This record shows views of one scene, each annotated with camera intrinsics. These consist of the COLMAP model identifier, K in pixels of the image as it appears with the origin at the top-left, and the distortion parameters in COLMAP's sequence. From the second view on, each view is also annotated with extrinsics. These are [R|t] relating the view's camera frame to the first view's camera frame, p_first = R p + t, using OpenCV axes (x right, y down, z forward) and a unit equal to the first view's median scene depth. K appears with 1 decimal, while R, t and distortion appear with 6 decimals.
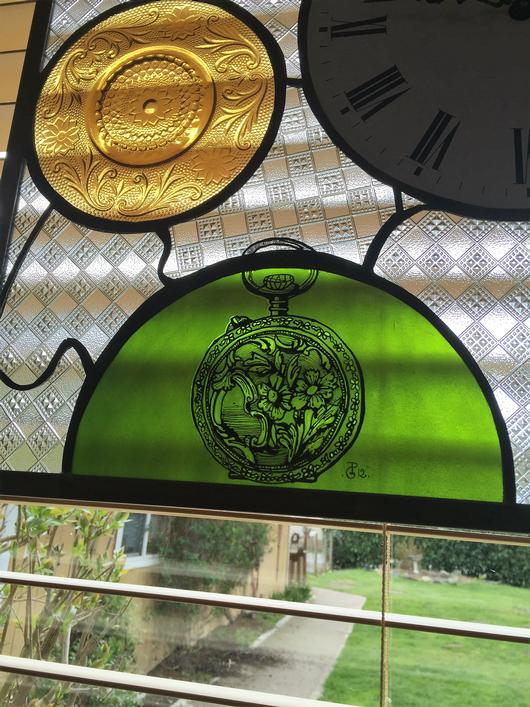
lens RADIAL K [[623.4, 0, 265.0], [0, 623.4, 353.5], [0, 0, 1]] dist [0.058840, -0.072337]
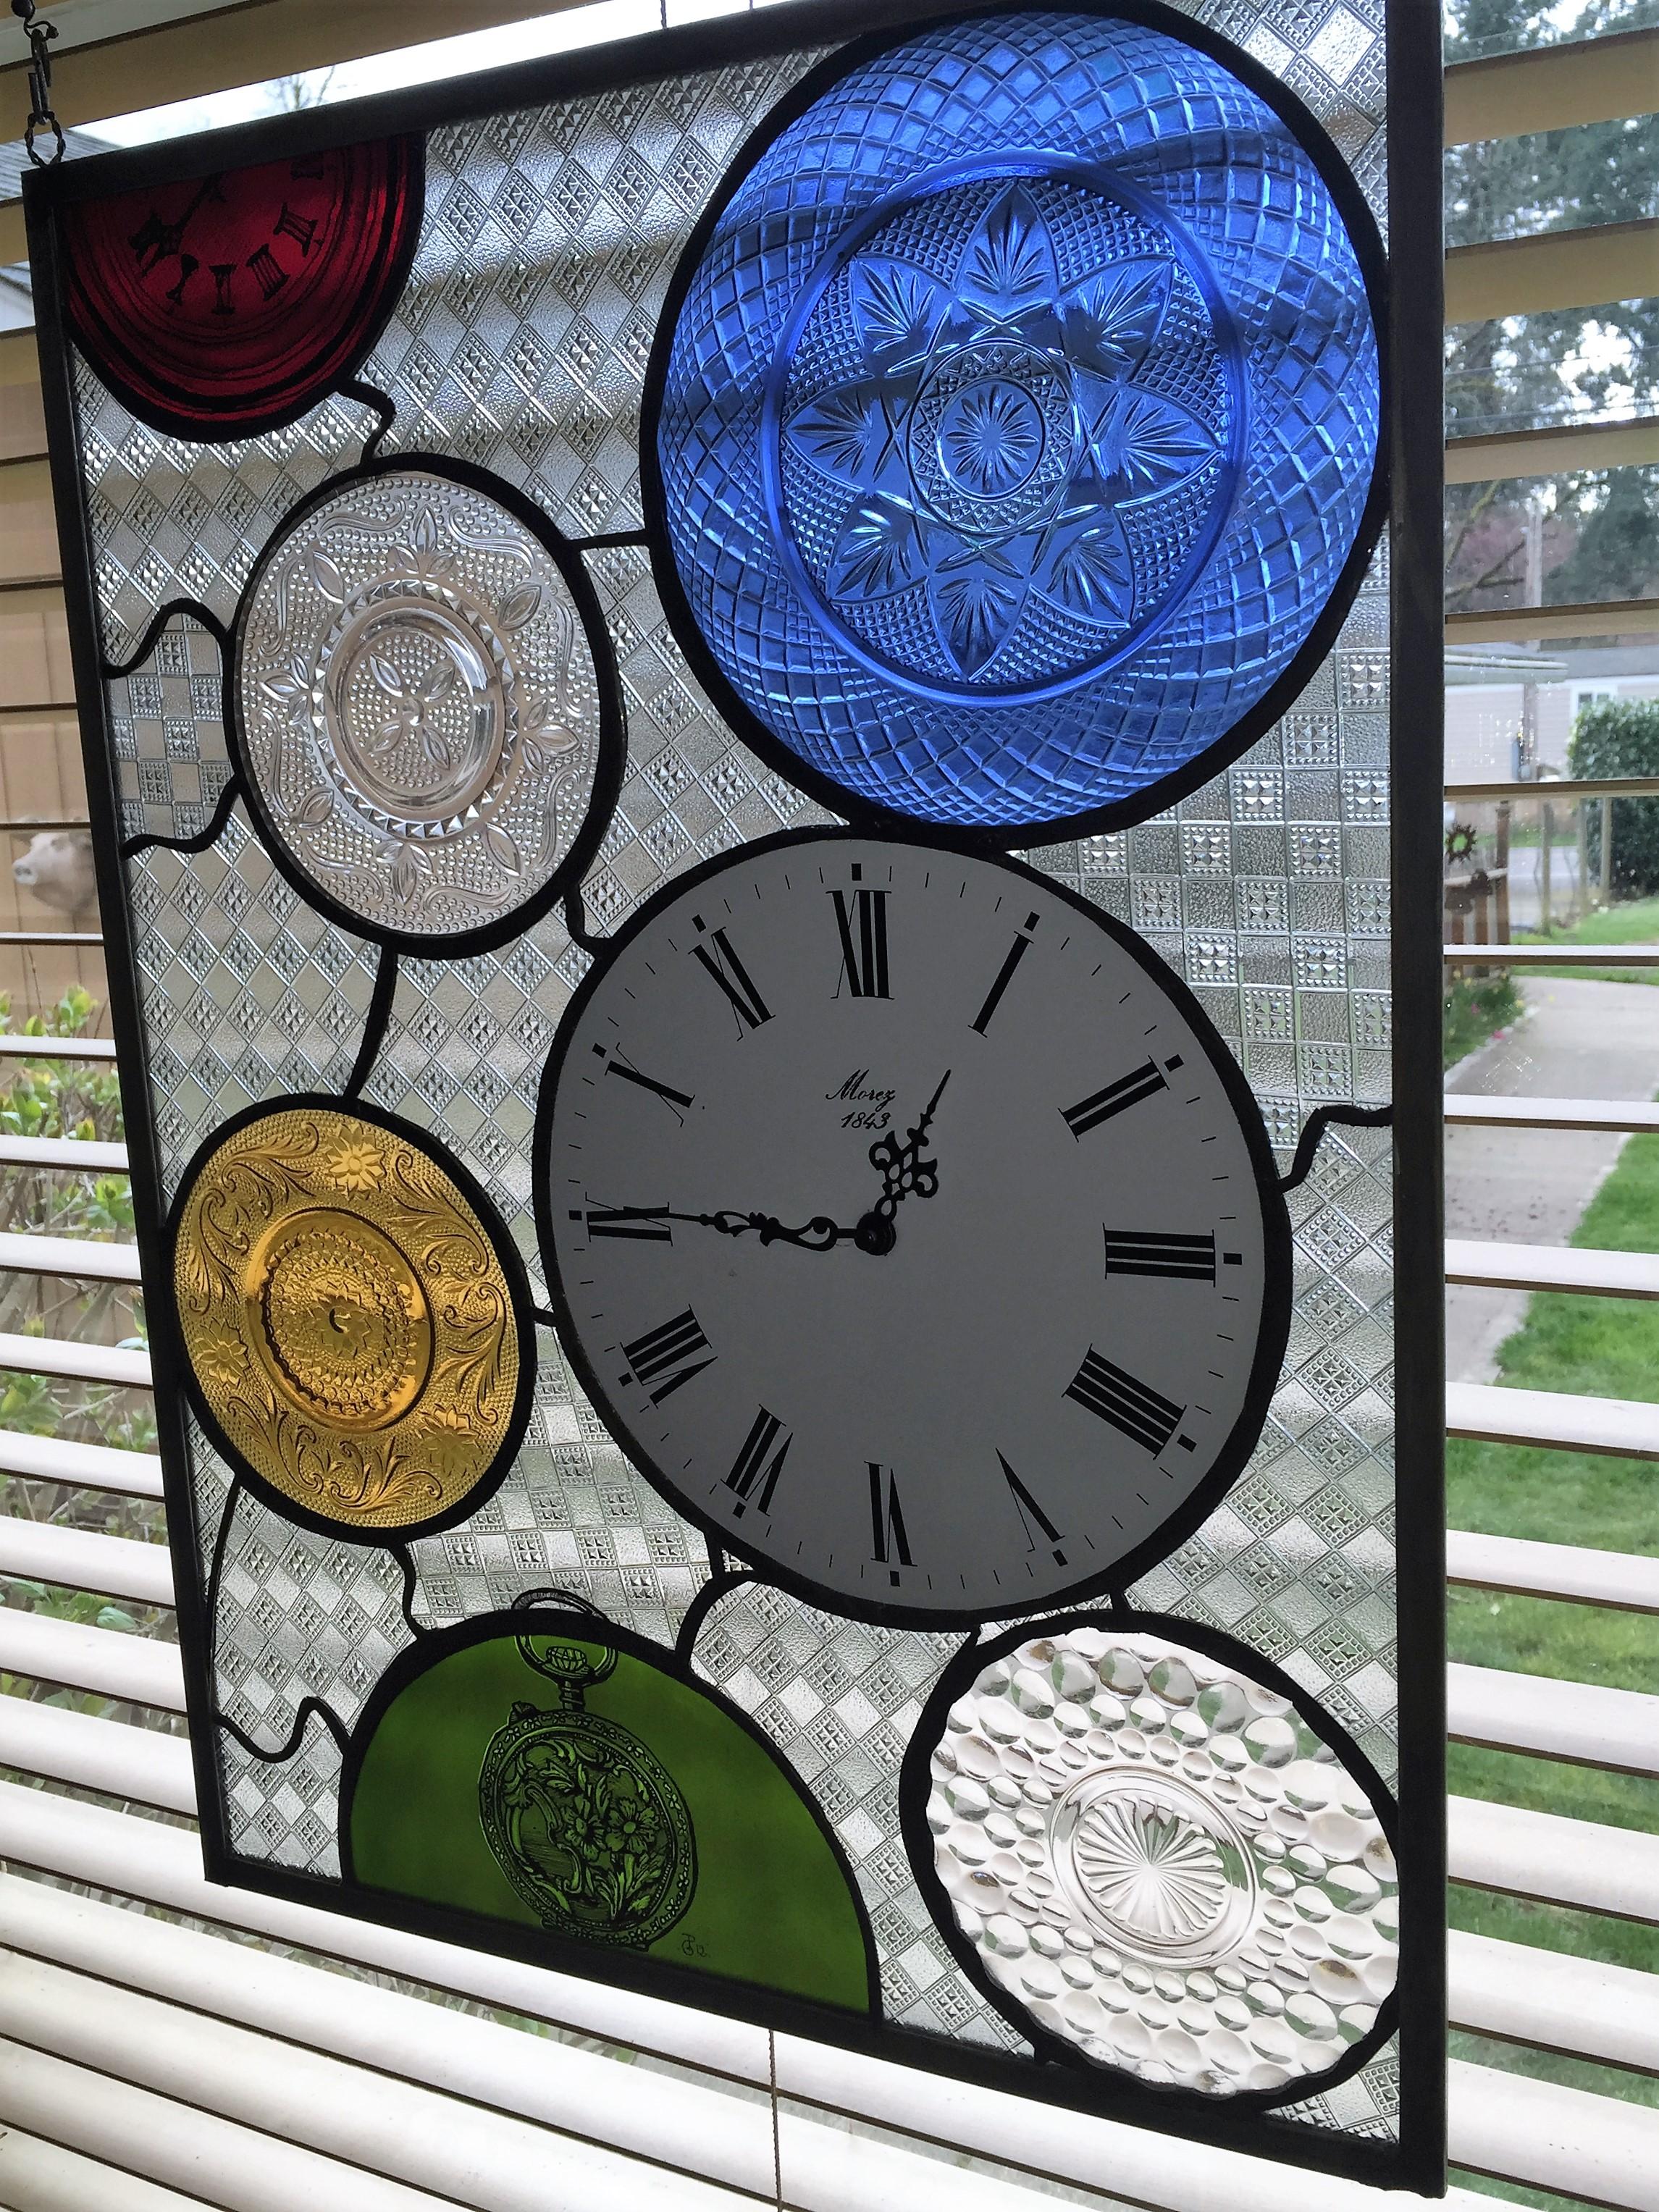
lens RADIAL K [[1950.5, 0, 829.5], [0, 1950.5, 1106.0], [0, 0, 1]] dist [0.058840, -0.072337]
pose [[0.960909, -0.074308, -0.266705, 0.885630], [0.177005, 0.905608, 0.385412, -1.396405], [0.212891, -0.417554, 0.883361, -0.509237]]
